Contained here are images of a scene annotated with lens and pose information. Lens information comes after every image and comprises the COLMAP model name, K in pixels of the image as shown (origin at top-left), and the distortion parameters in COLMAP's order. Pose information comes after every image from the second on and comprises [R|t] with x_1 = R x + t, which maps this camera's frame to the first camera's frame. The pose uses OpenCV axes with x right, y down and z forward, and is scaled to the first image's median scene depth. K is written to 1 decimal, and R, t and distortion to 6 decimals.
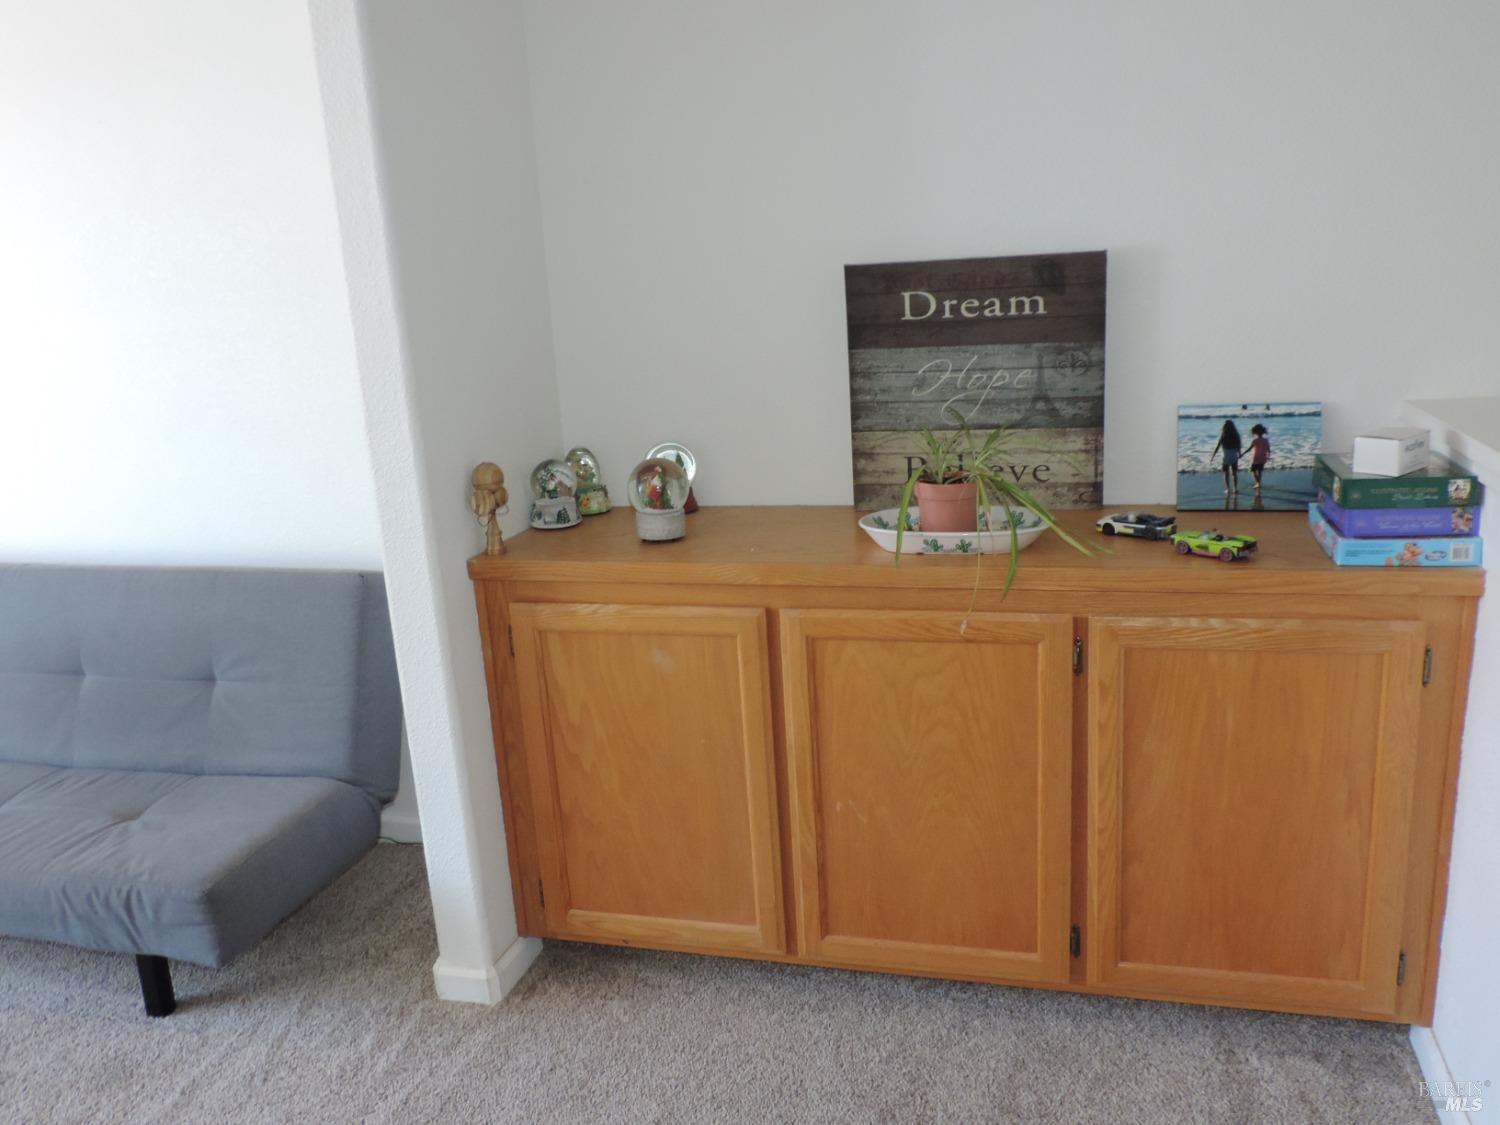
lens RADIAL K [[1176.3, 0, 750.0], [0, 1176.3, 562.5], [0, 0, 1]] dist [-0.032585, 0.004755]
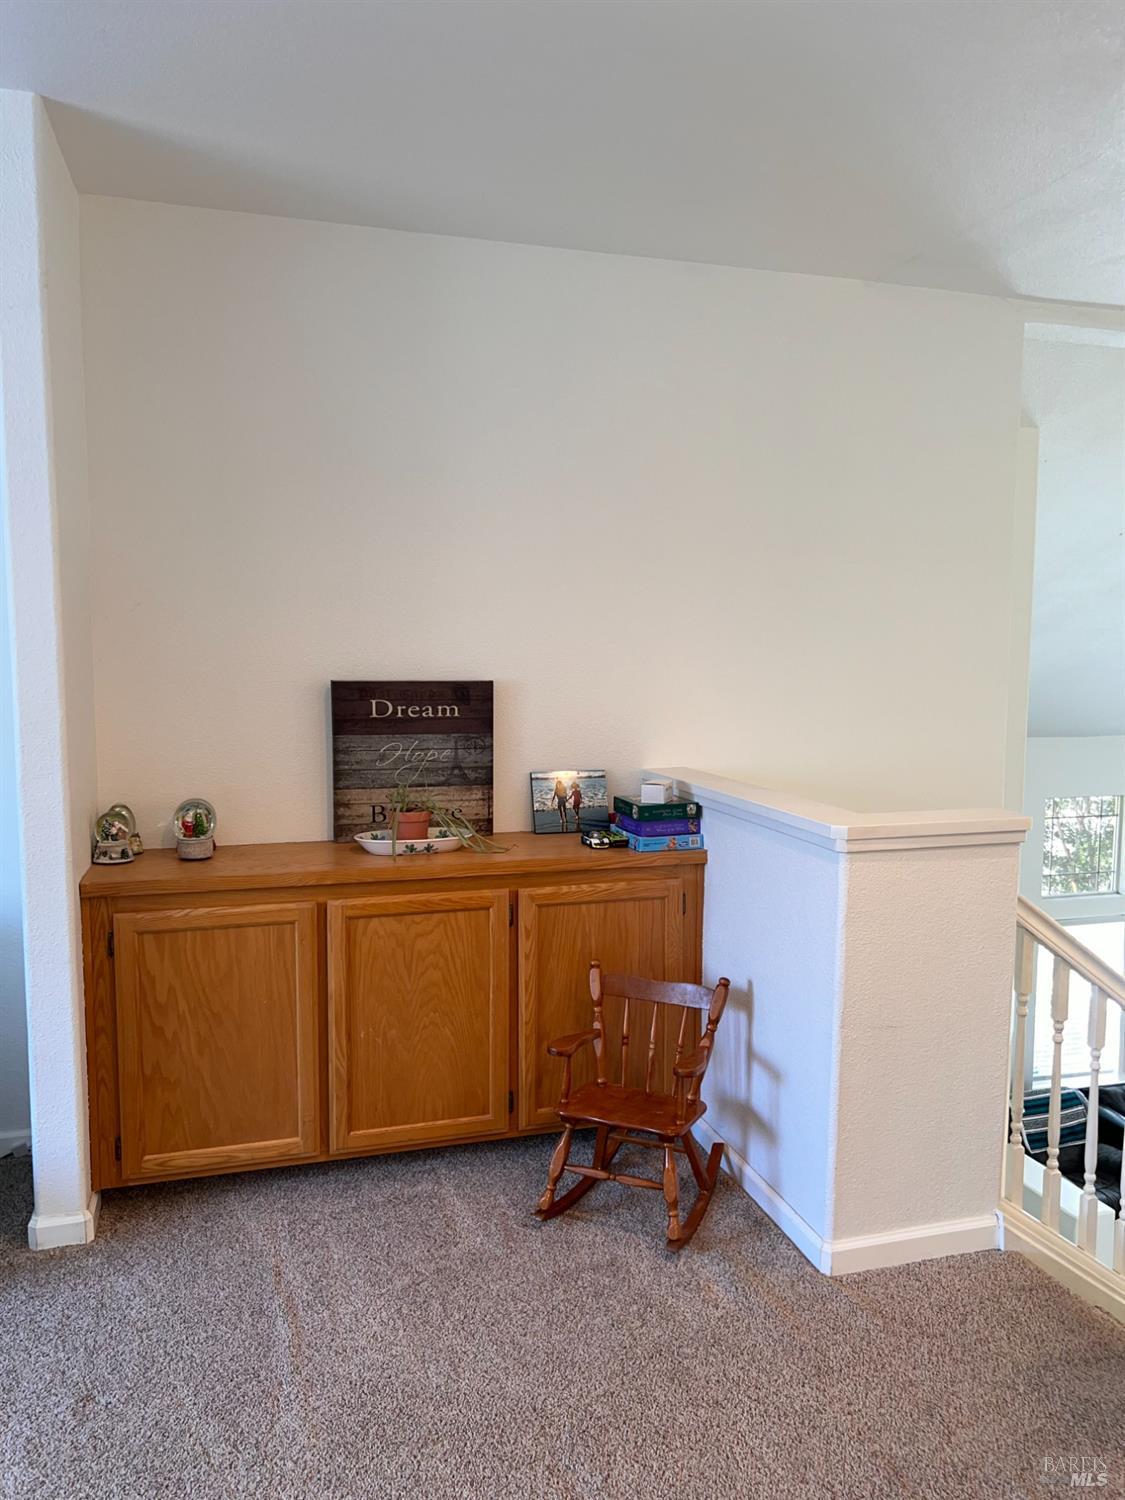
lens RADIAL K [[1125.1, 0, 562.5], [0, 1125.1, 750.0], [0, 0, 1]] dist [0.004638, -0.011741]
pose [[0.842105, 0.018073, 0.539011, -0.472791], [0.081395, 0.983731, -0.160150, 0.098605], [-0.533136, 0.178736, 0.826934, -0.373056]]
